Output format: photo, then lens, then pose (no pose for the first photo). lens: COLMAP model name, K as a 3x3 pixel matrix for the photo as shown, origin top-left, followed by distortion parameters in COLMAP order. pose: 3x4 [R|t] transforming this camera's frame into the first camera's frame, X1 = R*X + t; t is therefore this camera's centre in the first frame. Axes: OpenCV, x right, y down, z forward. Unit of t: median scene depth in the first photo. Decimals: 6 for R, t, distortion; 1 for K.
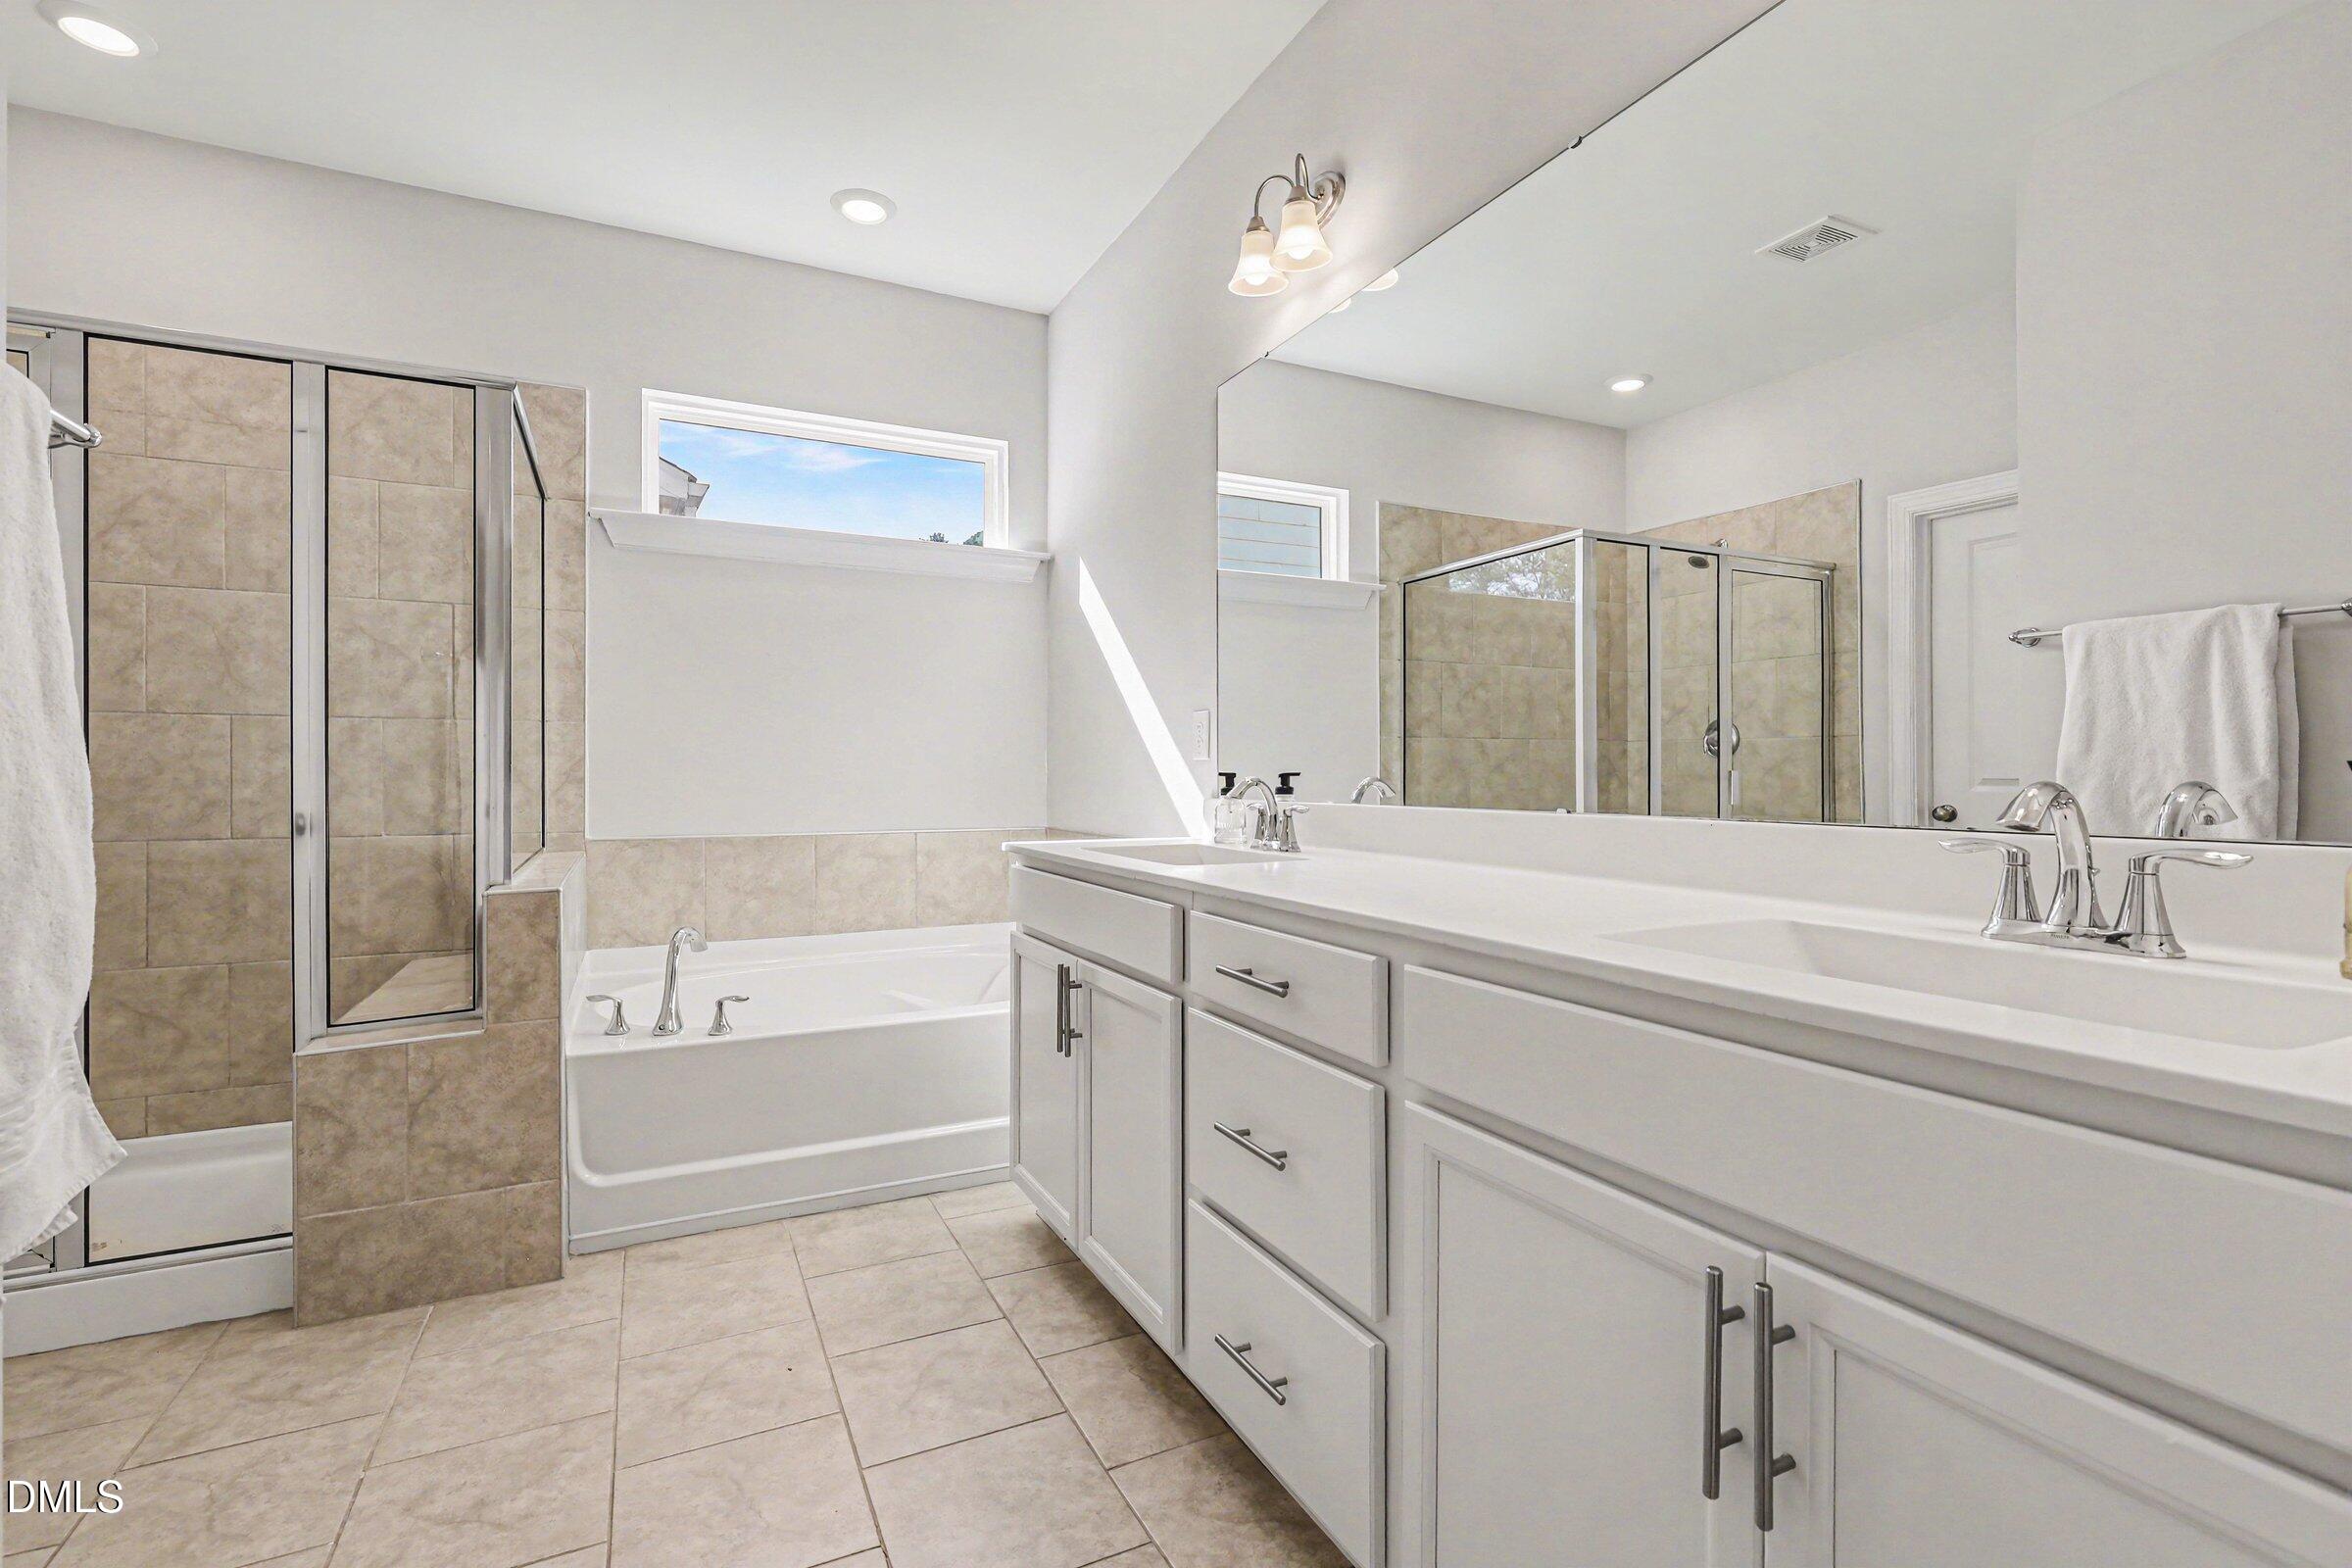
lens RADIAL K [[1064.7, 0, 1162.1], [0, 1064.7, 782.4], [0, 0, 1]] dist [0.005316, -0.000064]
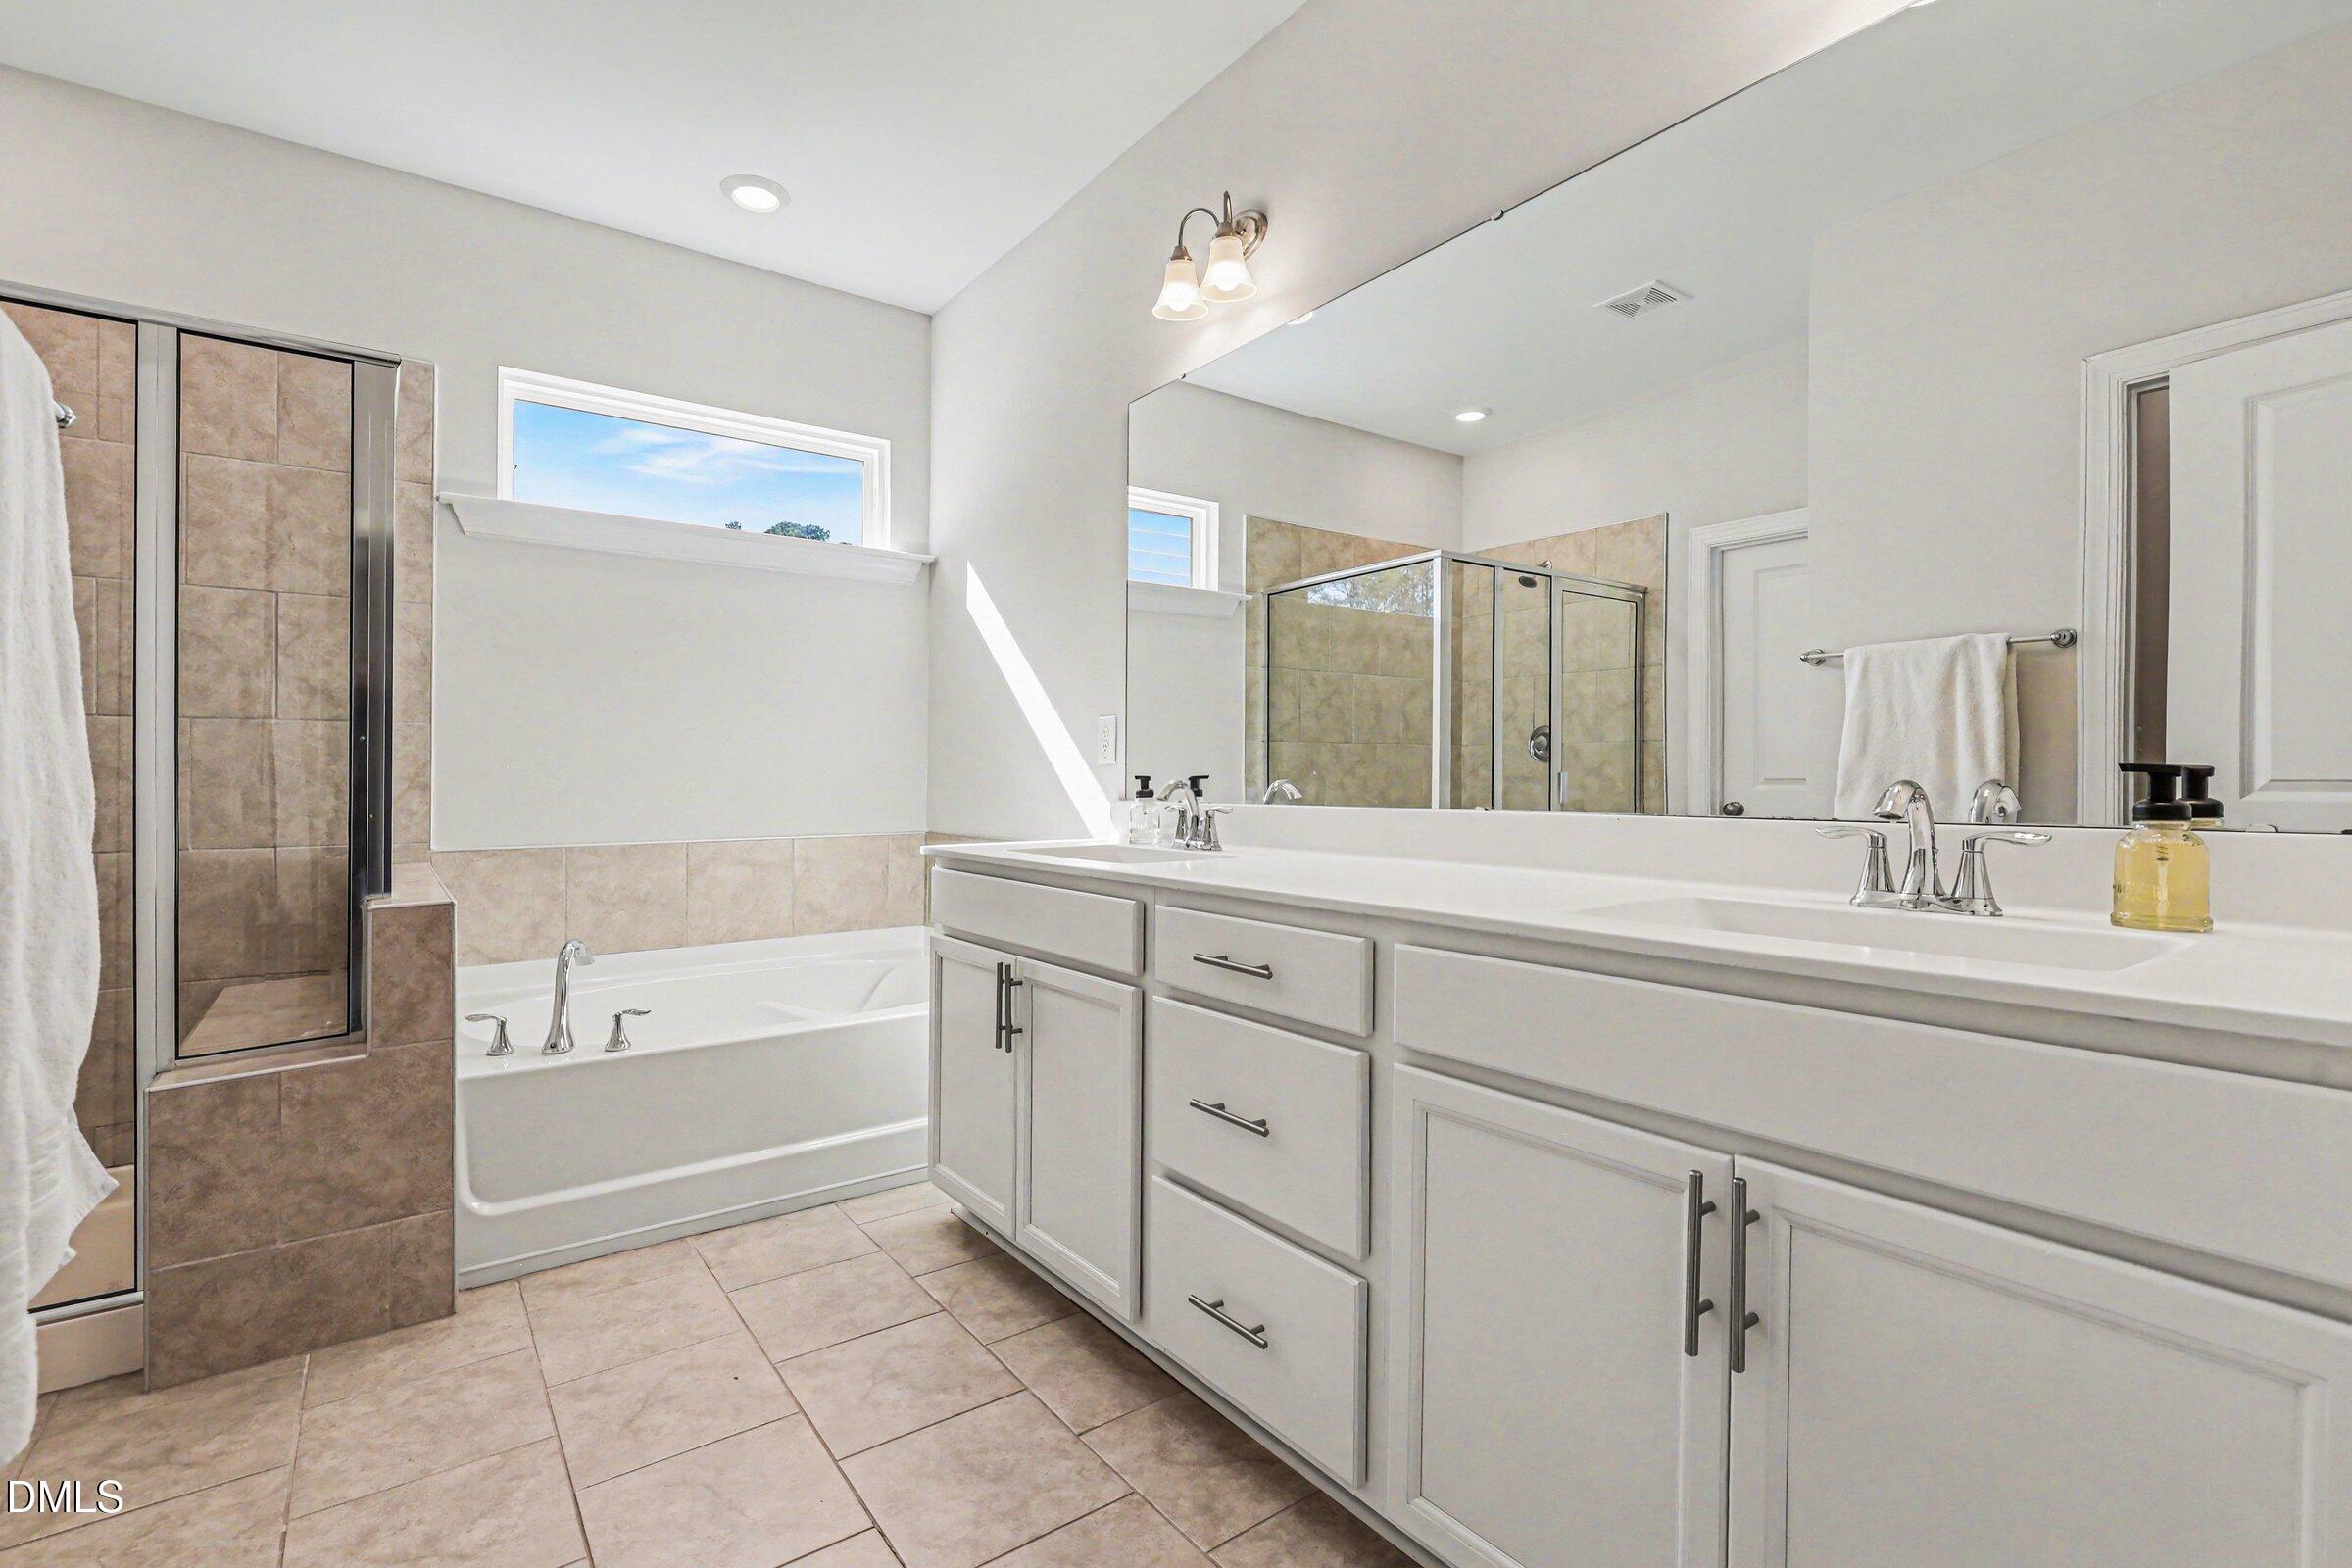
lens RADIAL K [[1064.7, 0, 1183.1], [0, 1064.7, 795.8], [0, 0, 1]] dist [0.005316, -0.000064]
pose [[0.985047, -0.006699, 0.172157, -0.122017], [0.005049, 0.999937, 0.010021, 0.000409], [-0.172213, -0.009002, 0.985019, -0.051744]]
